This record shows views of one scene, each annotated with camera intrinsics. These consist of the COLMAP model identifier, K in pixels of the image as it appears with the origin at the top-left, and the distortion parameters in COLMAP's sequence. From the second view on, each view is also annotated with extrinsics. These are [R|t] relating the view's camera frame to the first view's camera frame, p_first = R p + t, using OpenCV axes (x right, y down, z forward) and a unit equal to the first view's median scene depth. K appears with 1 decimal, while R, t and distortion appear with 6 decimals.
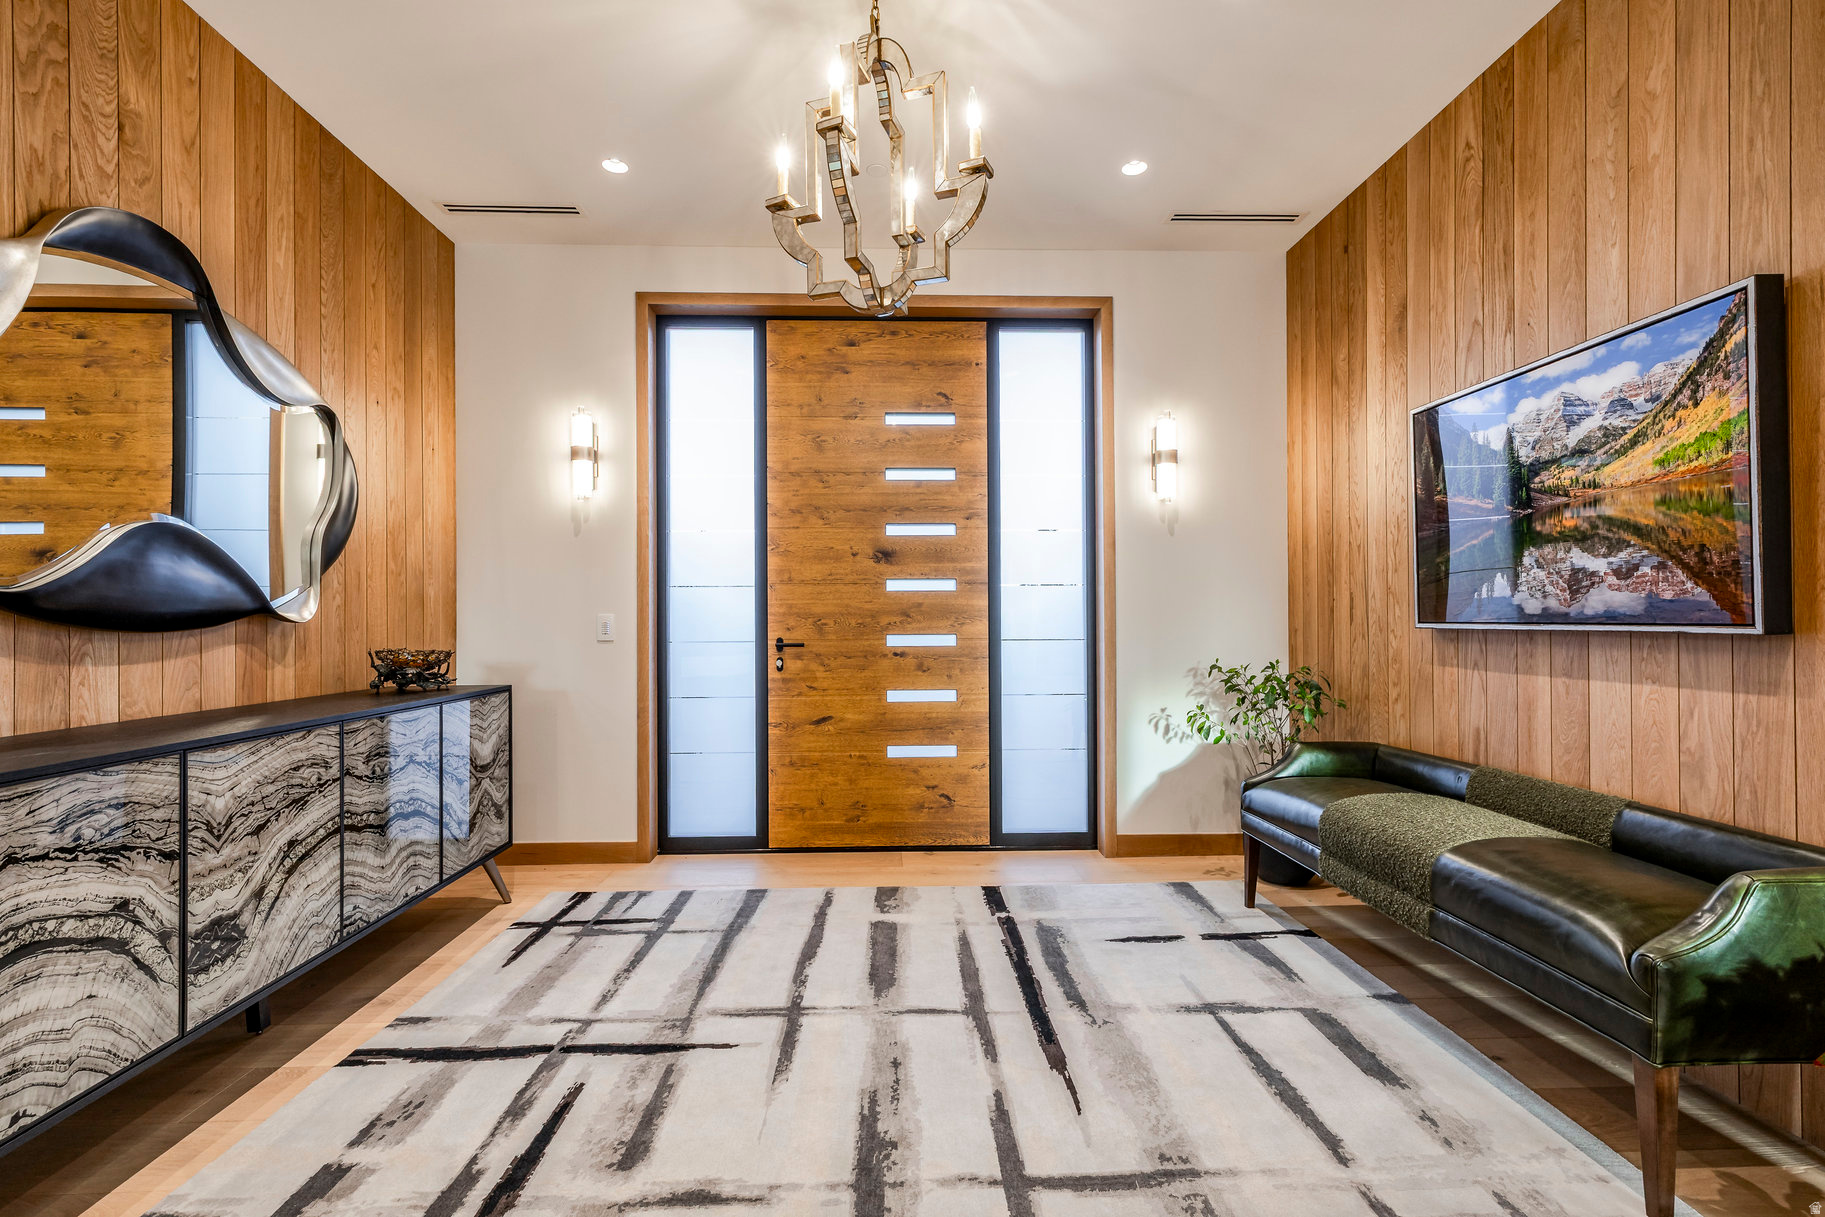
lens RADIAL K [[806.8, 0, 915.9], [0, 806.8, 620.2], [0, 0, 1]] dist [0.007683, 0.001286]
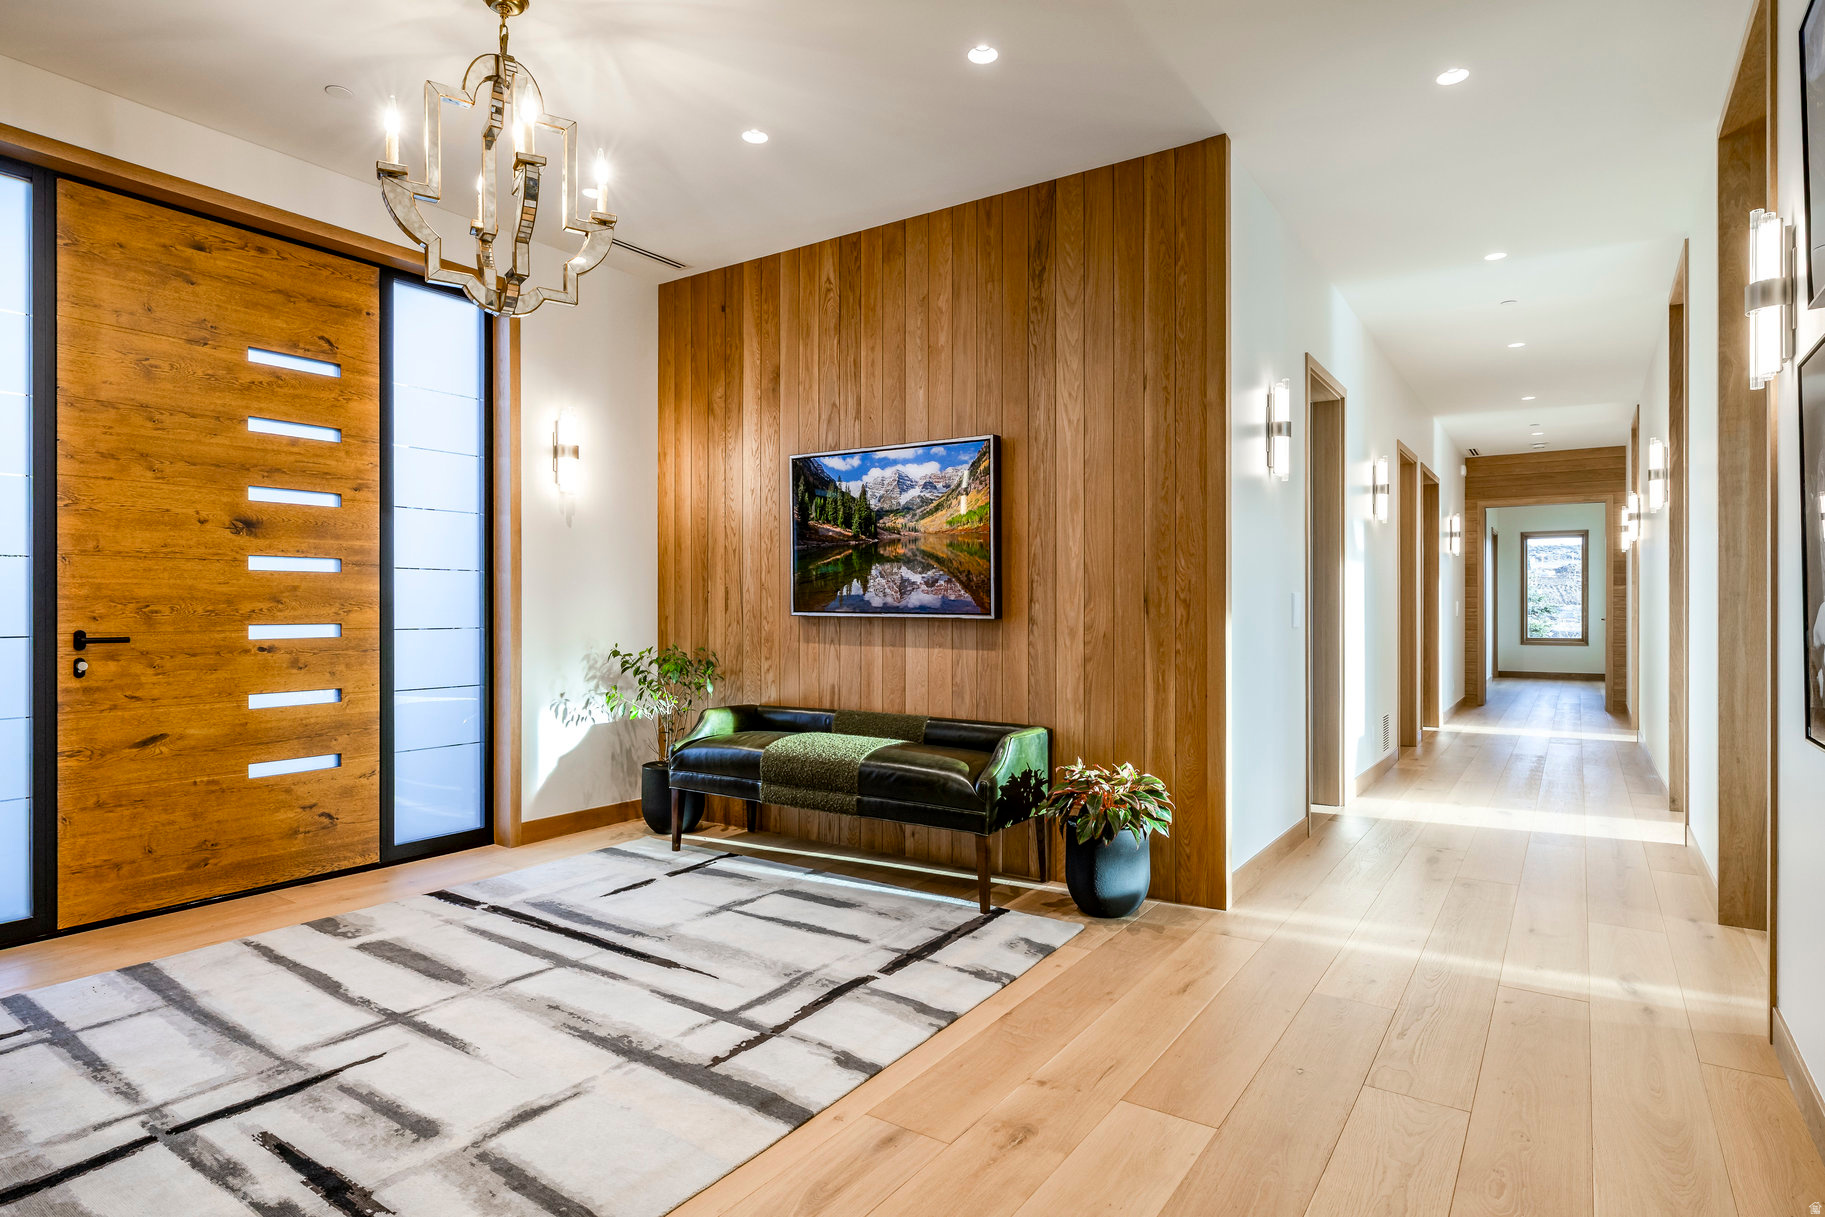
lens RADIAL K [[982.6, 0, 911.4], [0, 982.6, 607.8], [0, 0, 1]] dist [0.000003, -0.000320]
pose [[0.592658, 0.003920, 0.805444, -0.570582], [-0.007107, 0.999975, 0.000363, -0.005302], [-0.805423, -0.005939, 0.592671, -0.137452]]
